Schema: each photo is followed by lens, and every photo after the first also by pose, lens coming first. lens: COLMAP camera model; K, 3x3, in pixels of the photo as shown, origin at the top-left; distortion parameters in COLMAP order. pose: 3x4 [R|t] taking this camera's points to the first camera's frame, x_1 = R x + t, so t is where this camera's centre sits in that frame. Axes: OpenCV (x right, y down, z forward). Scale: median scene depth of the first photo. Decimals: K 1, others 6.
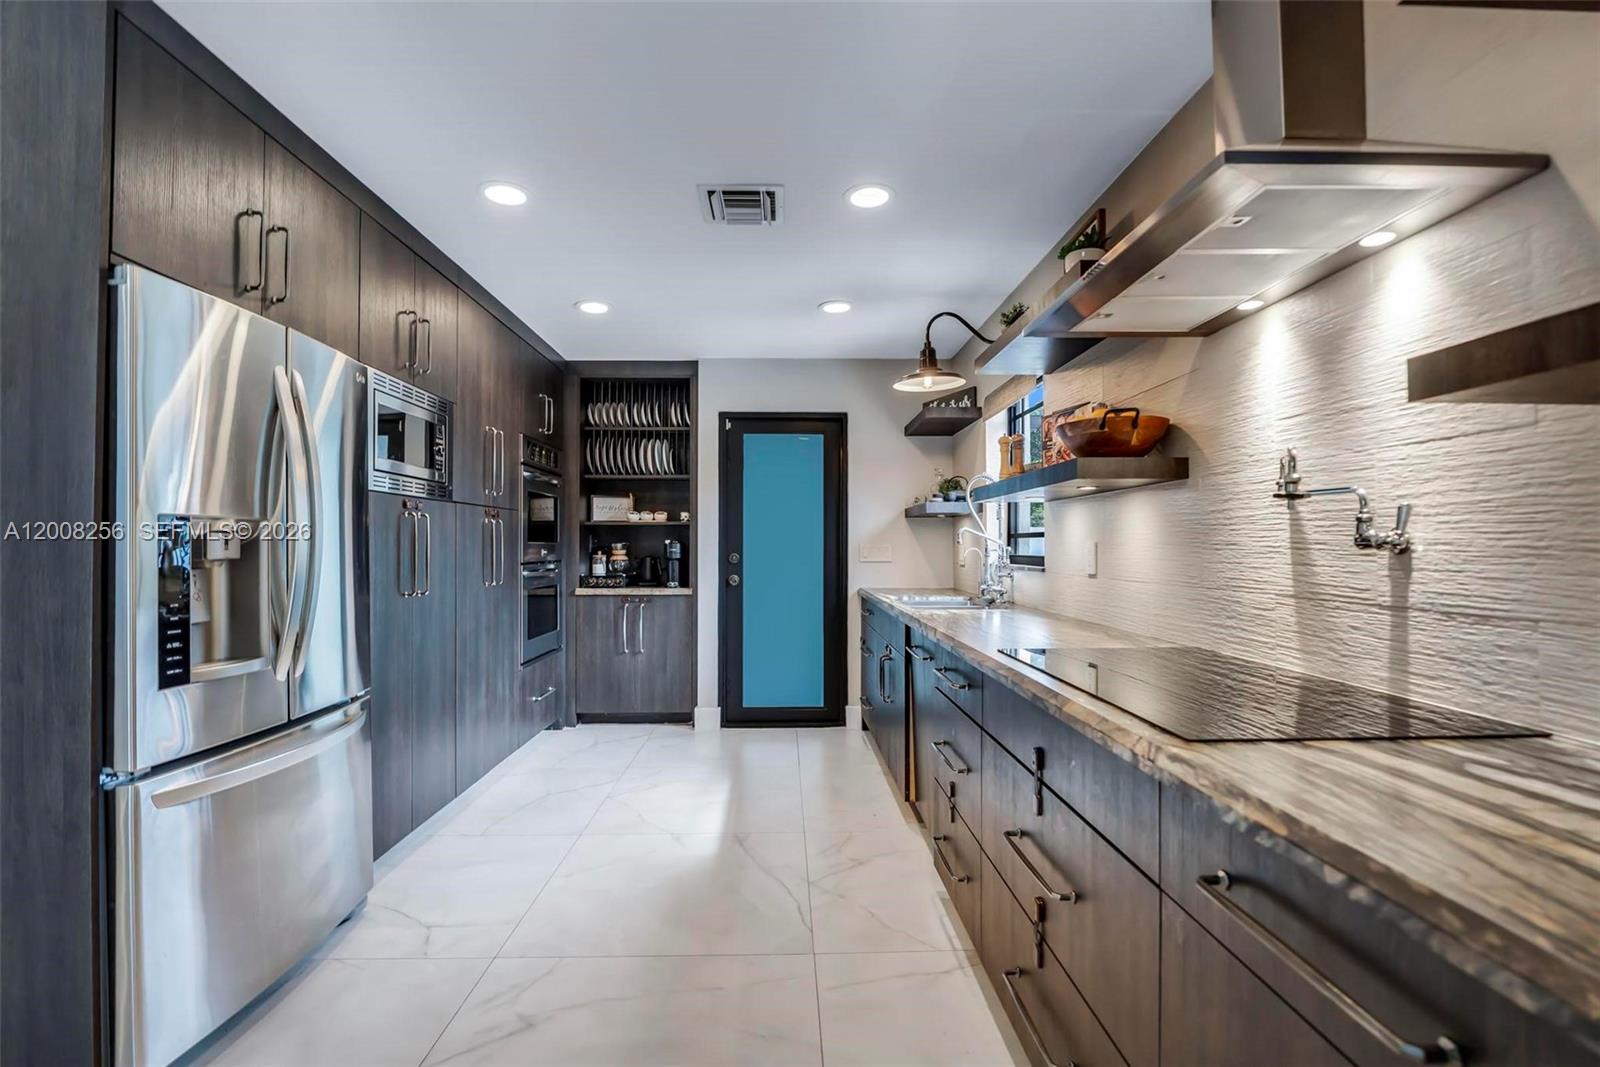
lens RADIAL K [[741.2, 0, 795.3], [0, 741.2, 534.2], [0, 0, 1]] dist [-0.026522, 0.000124]
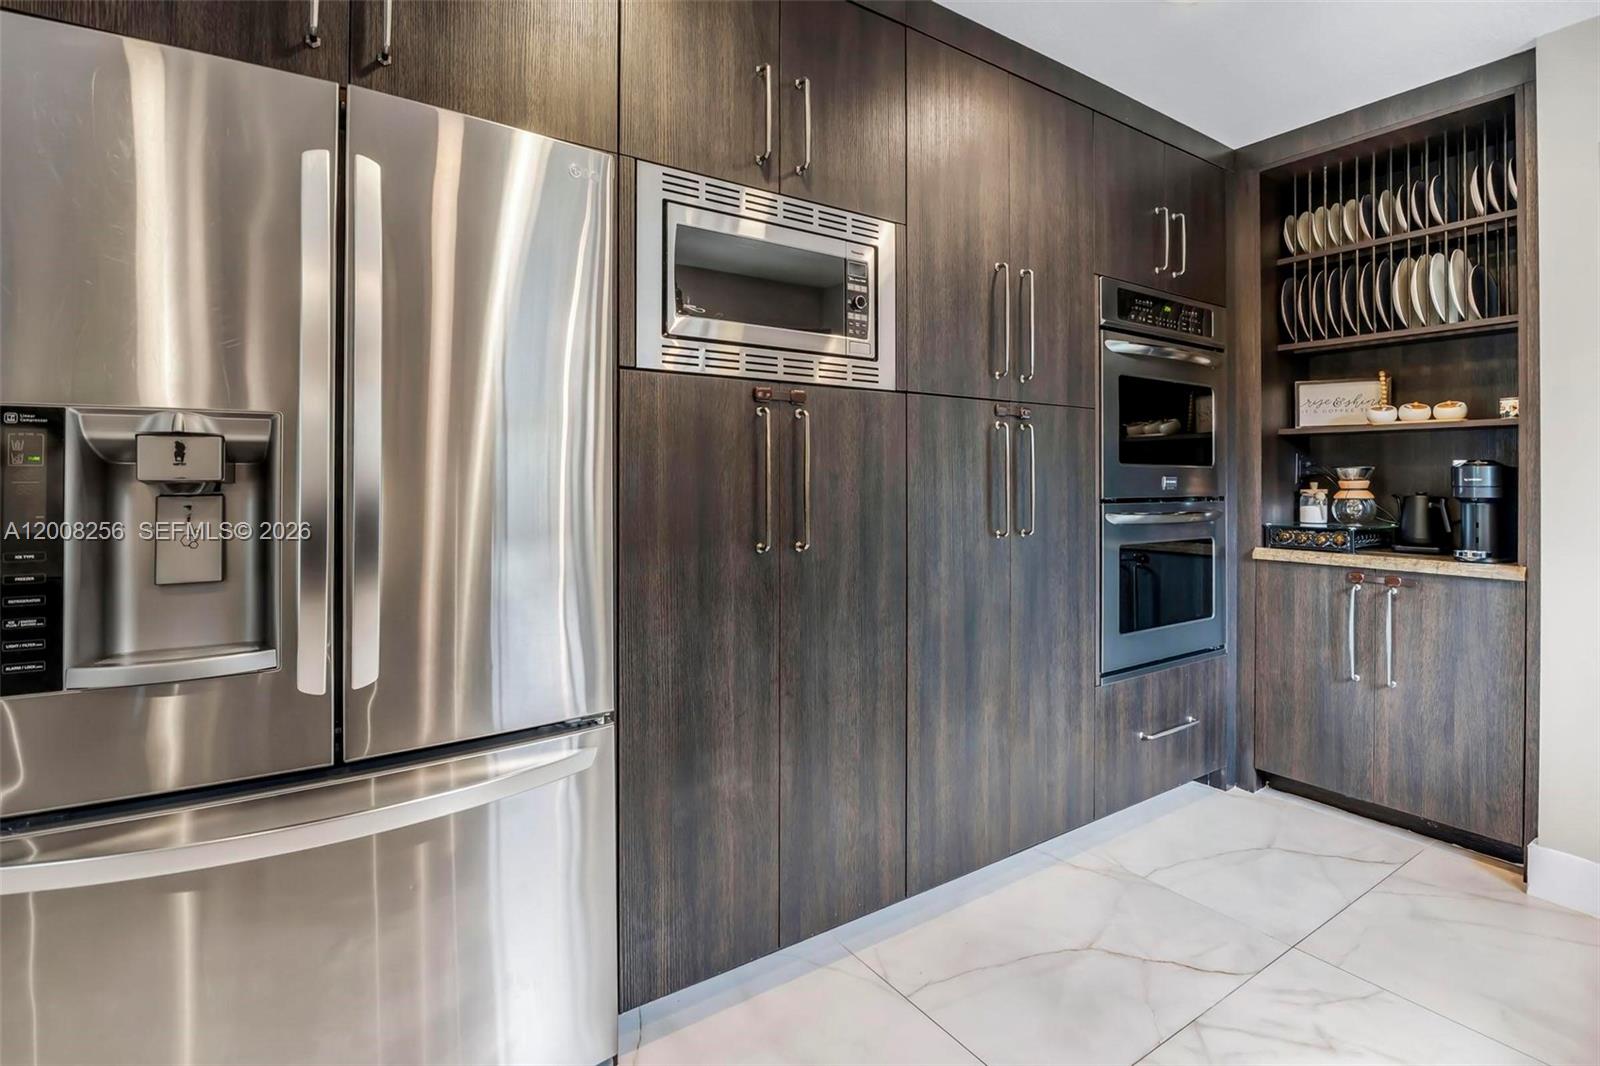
lens RADIAL K [[761.0, 0, 798.3], [0, 761.0, 476.5], [0, 0, 1]] dist [-0.023995, 0.000331]
pose [[0.536568, -0.000297, -0.843857, 0.001749], [0.011220, 0.999914, 0.006783, 0.011359], [0.843783, -0.013108, 0.536525, 0.401317]]
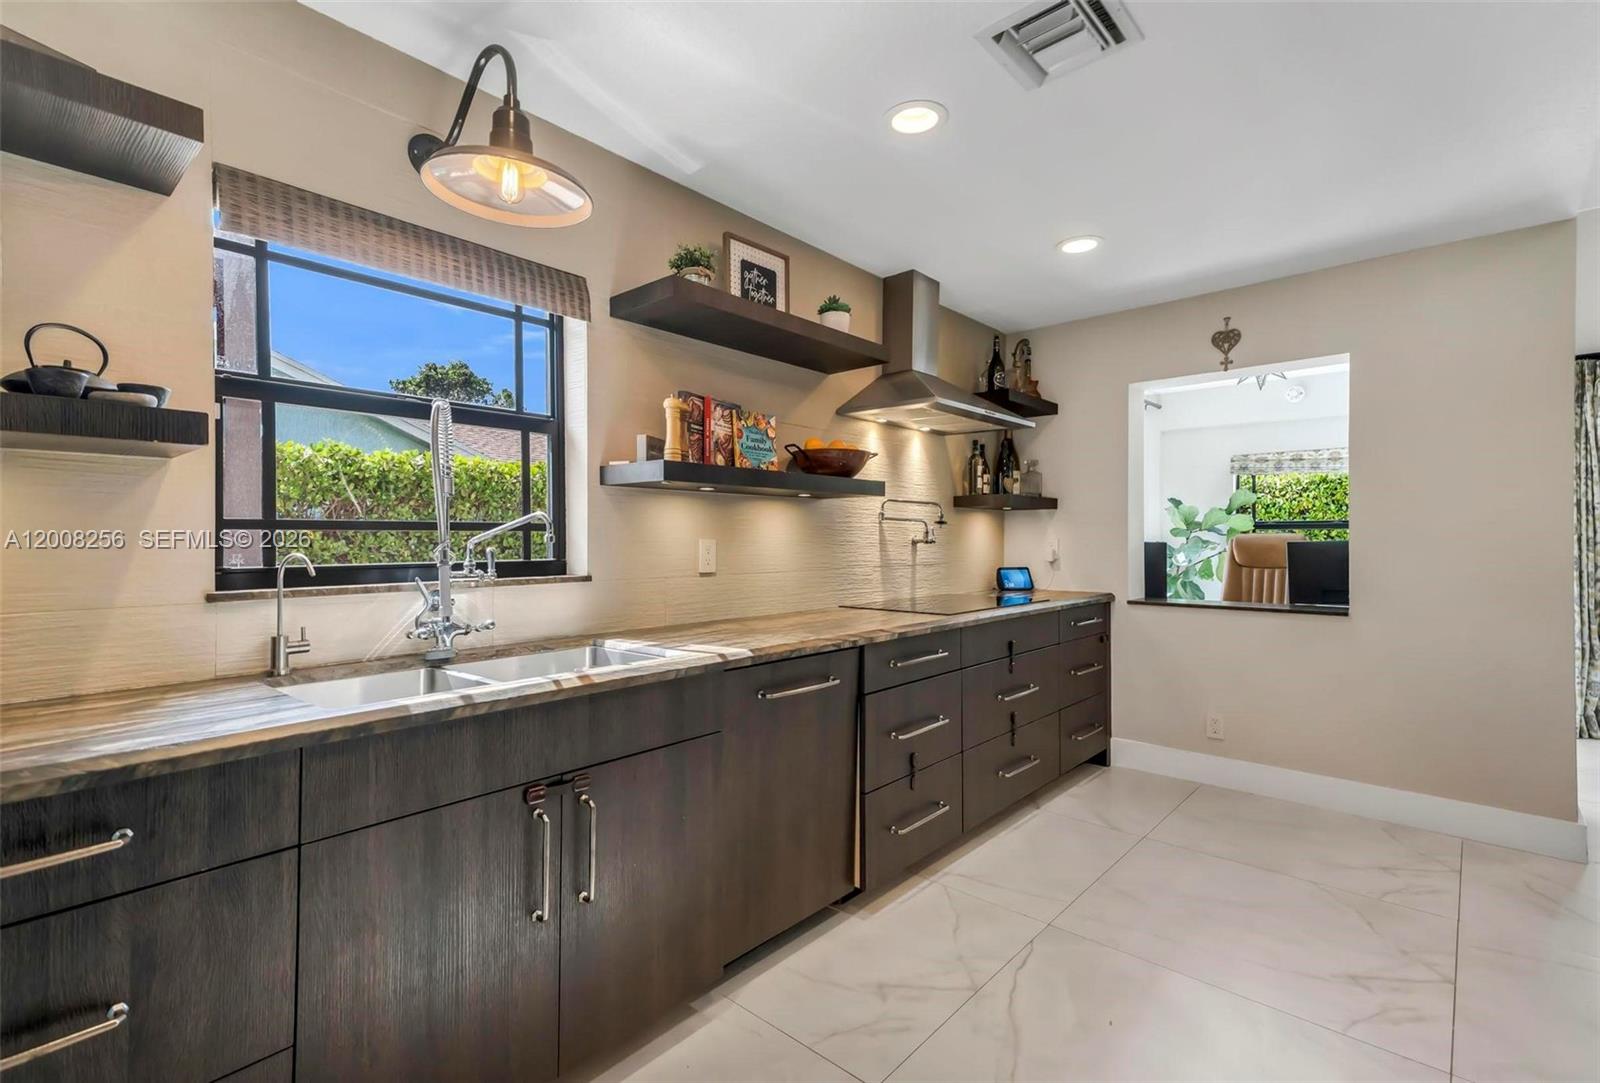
lens RADIAL K [[728.6, 0, 799.3], [0, 728.6, 538.4], [0, 0, 1]] dist [0.020937, 0.000058]
pose [[-0.729329, 0.001231, 0.684162, -0.195281], [-0.009241, 0.999889, -0.011650, 0.010241], [-0.684100, -0.014820, -0.729237, 0.898784]]
